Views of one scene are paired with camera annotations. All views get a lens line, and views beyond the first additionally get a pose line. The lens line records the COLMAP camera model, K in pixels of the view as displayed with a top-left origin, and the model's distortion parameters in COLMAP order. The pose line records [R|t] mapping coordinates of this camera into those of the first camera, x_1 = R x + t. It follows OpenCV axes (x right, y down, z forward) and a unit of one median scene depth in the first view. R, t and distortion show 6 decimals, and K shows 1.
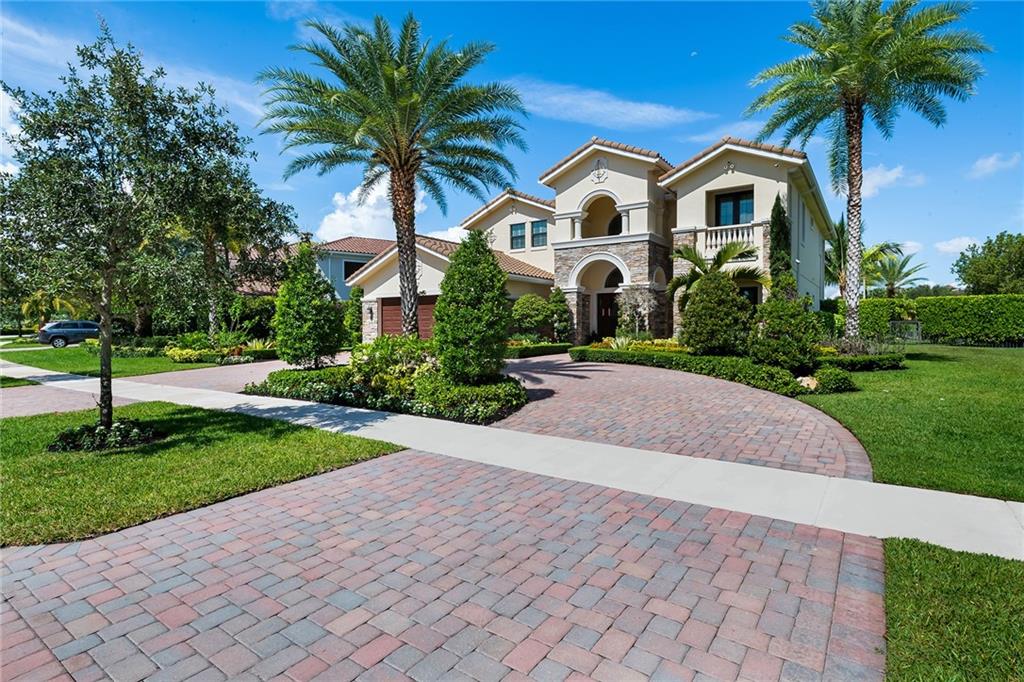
lens RADIAL K [[501.1, 0, 512.0], [0, 501.1, 341.0], [0, 0, 1]] dist [-0.001343, 0.000247]
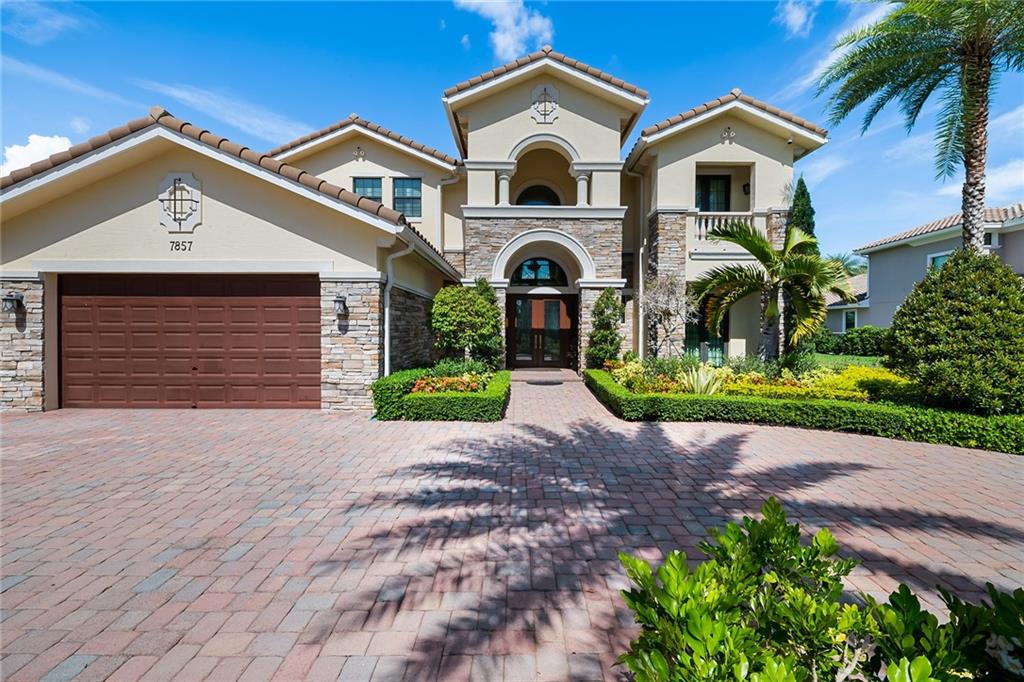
lens RADIAL K [[412.7, 0, 517.8], [0, 412.7, 338.1], [0, 0, 1]] dist [-0.000081, -0.000173]
pose [[0.819861, -0.006282, 0.572528, -0.172354], [0.010547, 0.999936, -0.004133, -0.034410], [-0.572466, 0.009427, 0.819874, 0.605266]]
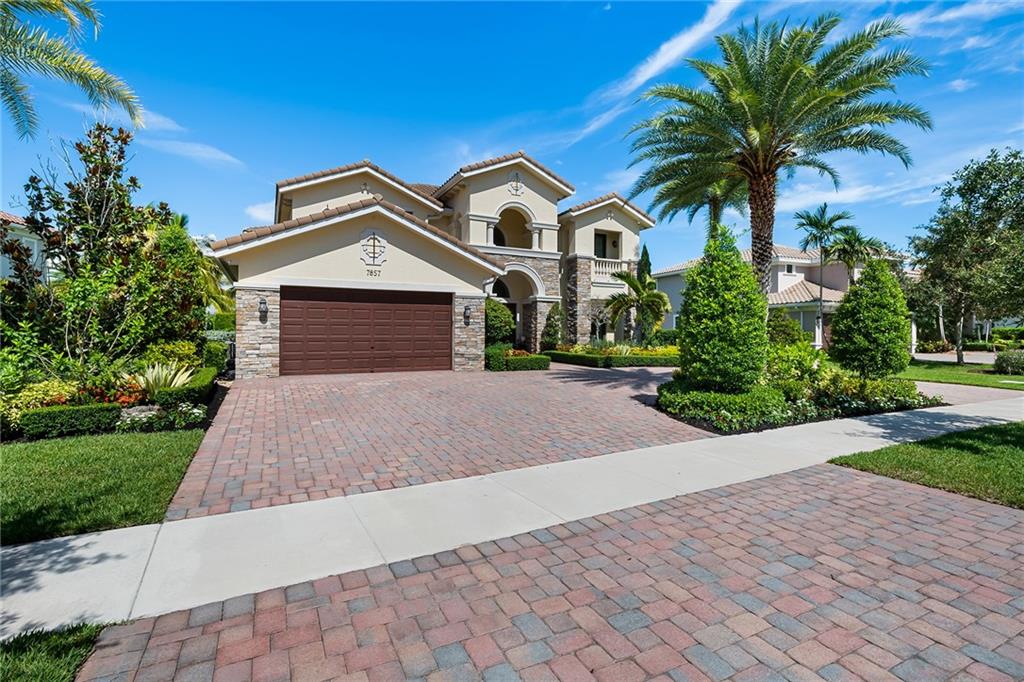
lens RADIAL K [[478.5, 0, 512.0], [0, 478.5, 341.0], [0, 0, 1]] dist [0.000231, 0.000167]
pose [[0.483205, -0.008646, 0.875465, -0.722439], [0.019622, 0.999807, -0.000956, -0.016553], [-0.875288, 0.017640, 0.483281, 0.561097]]
